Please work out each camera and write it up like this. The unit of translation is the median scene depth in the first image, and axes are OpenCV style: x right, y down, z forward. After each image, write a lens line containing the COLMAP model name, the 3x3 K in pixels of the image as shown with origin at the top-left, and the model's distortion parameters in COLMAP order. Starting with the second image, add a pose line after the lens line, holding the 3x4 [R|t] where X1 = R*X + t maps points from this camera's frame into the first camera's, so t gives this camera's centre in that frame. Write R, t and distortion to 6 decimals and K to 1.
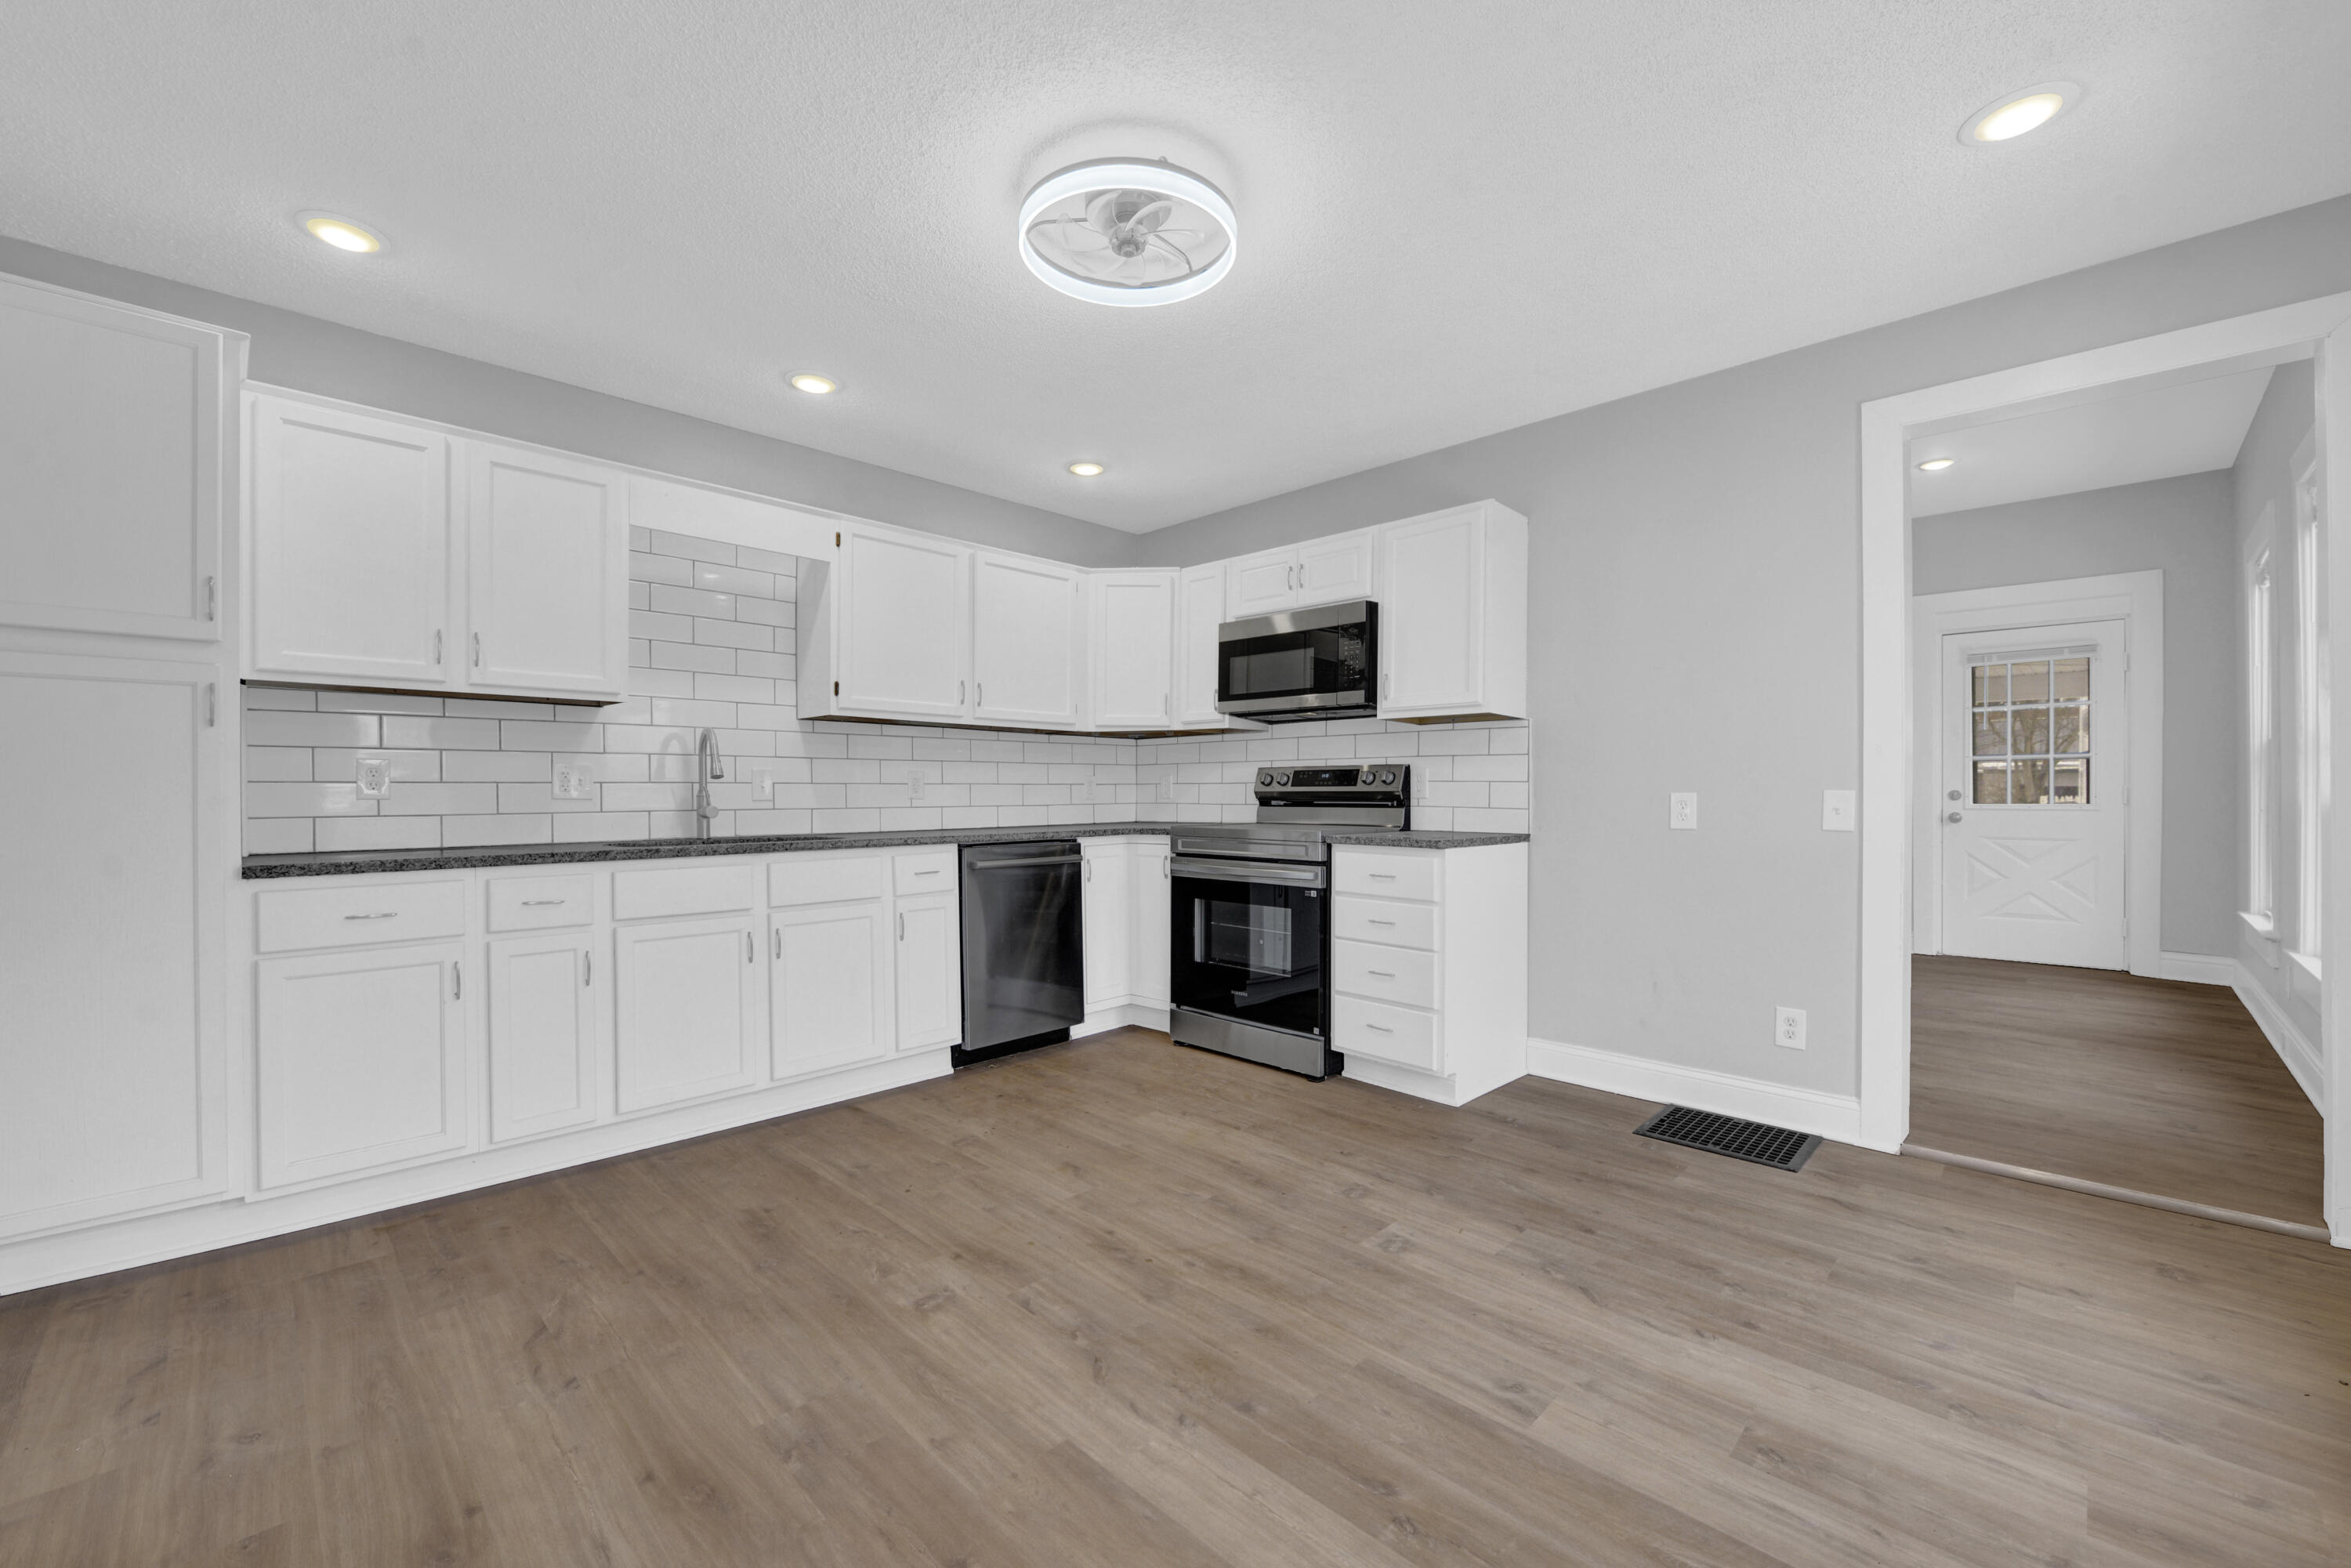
lens RADIAL K [[934.6, 0, 1120.5], [0, 934.6, 799.5], [0, 0, 1]] dist [-0.009777, -0.000318]
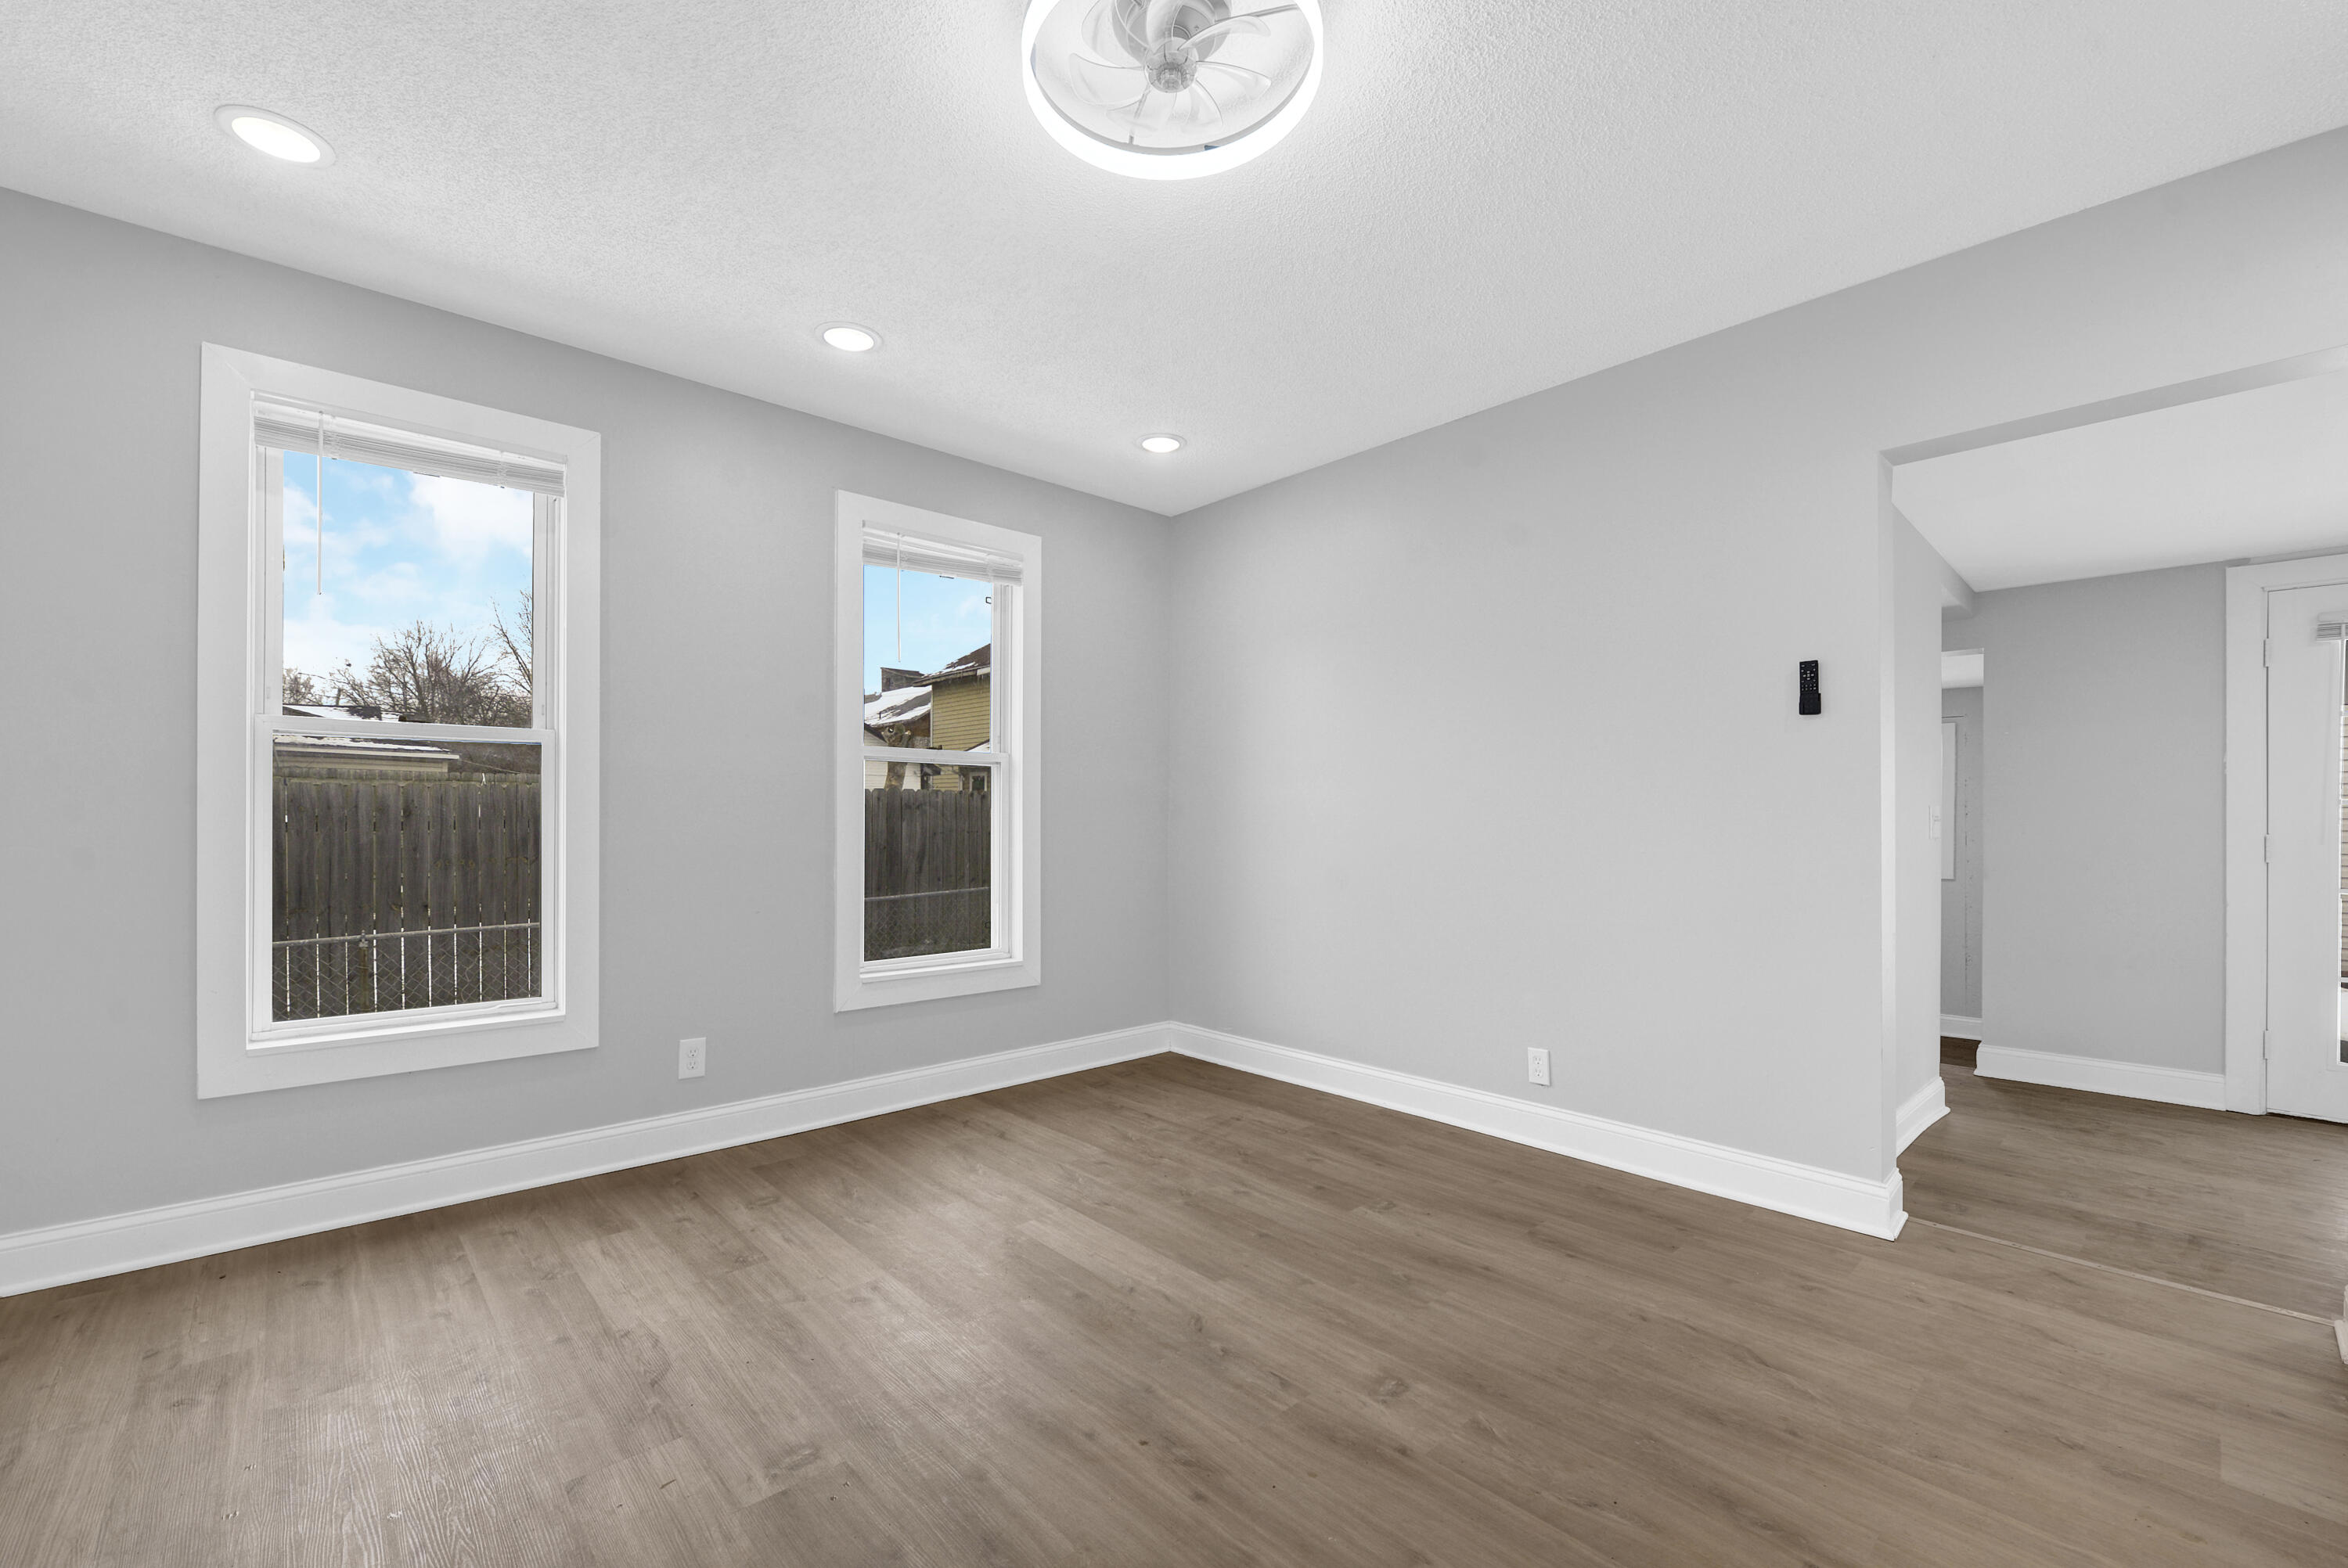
lens RADIAL K [[964.0, 0, 1115.8], [0, 964.0, 812.8], [0, 0, 1]] dist [-0.010831, -0.000258]
pose [[-0.998826, -0.002059, 0.048400, 0.013711], [-0.001612, 0.999956, 0.009274, -0.017682], [-0.048417, 0.009185, -0.998785, 1.440129]]
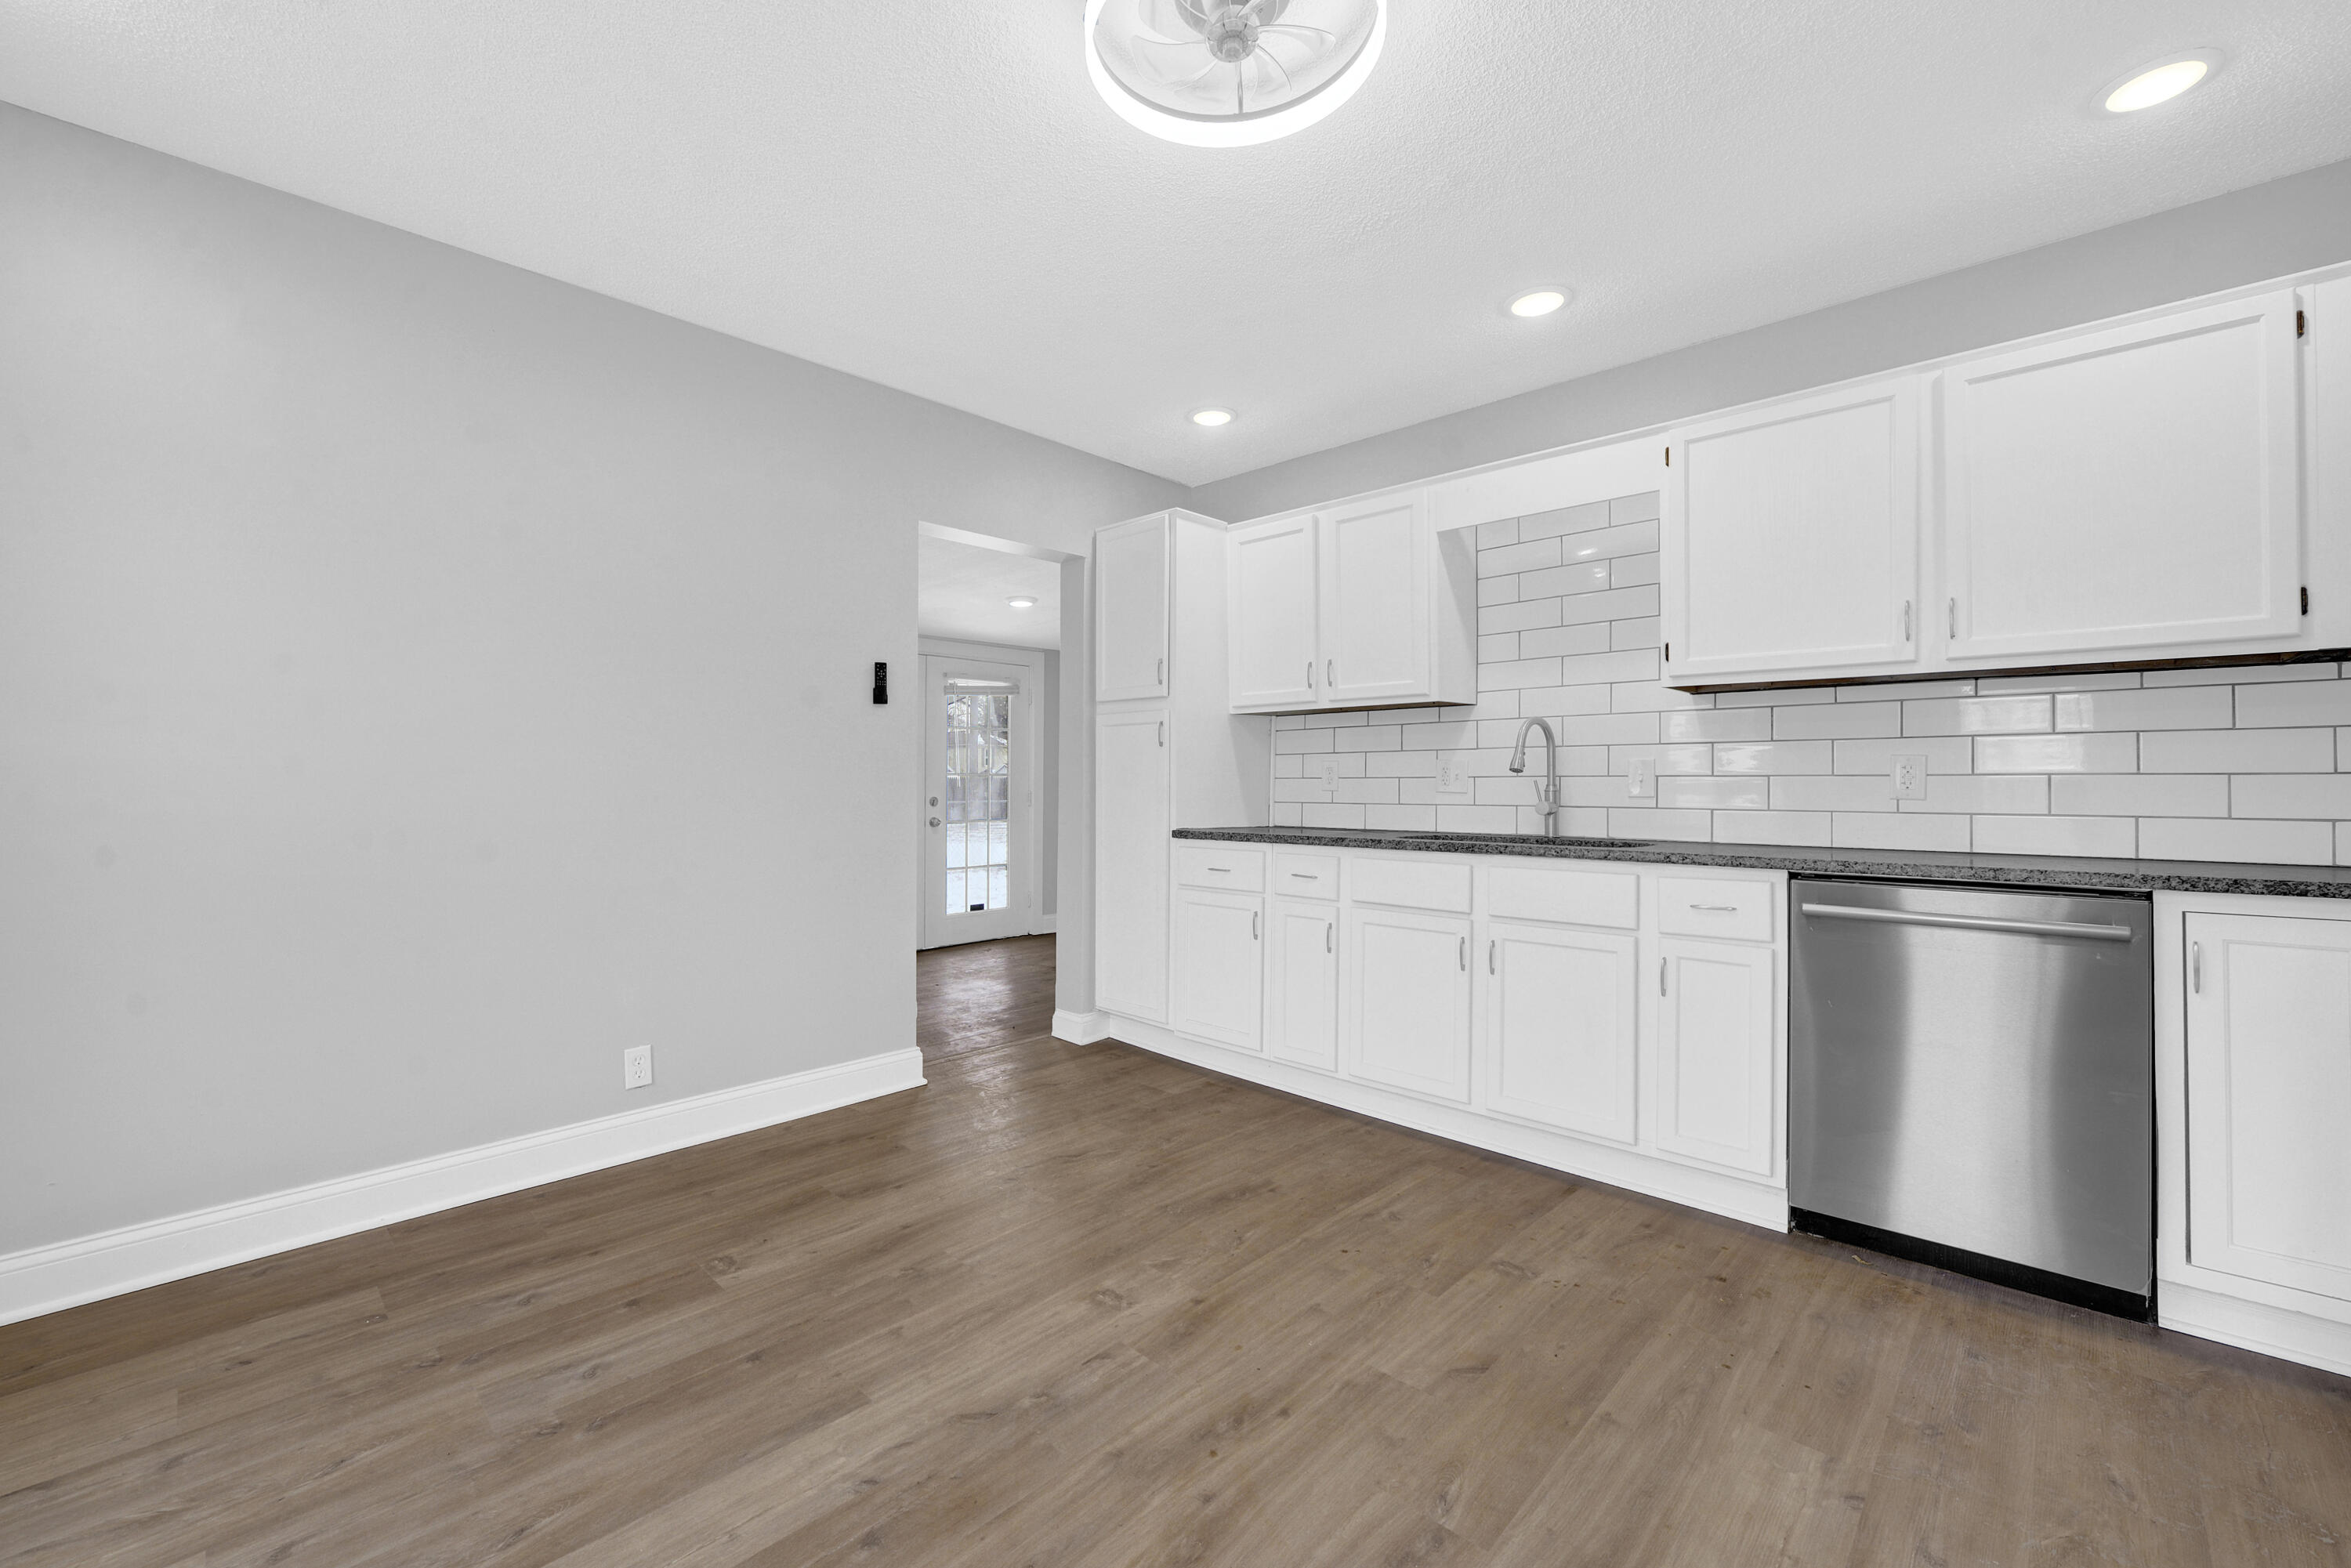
lens RADIAL K [[944.6, 0, 1167.9], [0, 944.6, 776.2], [0, 0, 1]] dist [-0.010347, -0.000354]
pose [[0.040599, -0.004158, -0.999167, 0.605172], [-0.010249, 0.999937, -0.004577, -0.013097], [0.999123, 0.010426, 0.040554, 0.757769]]
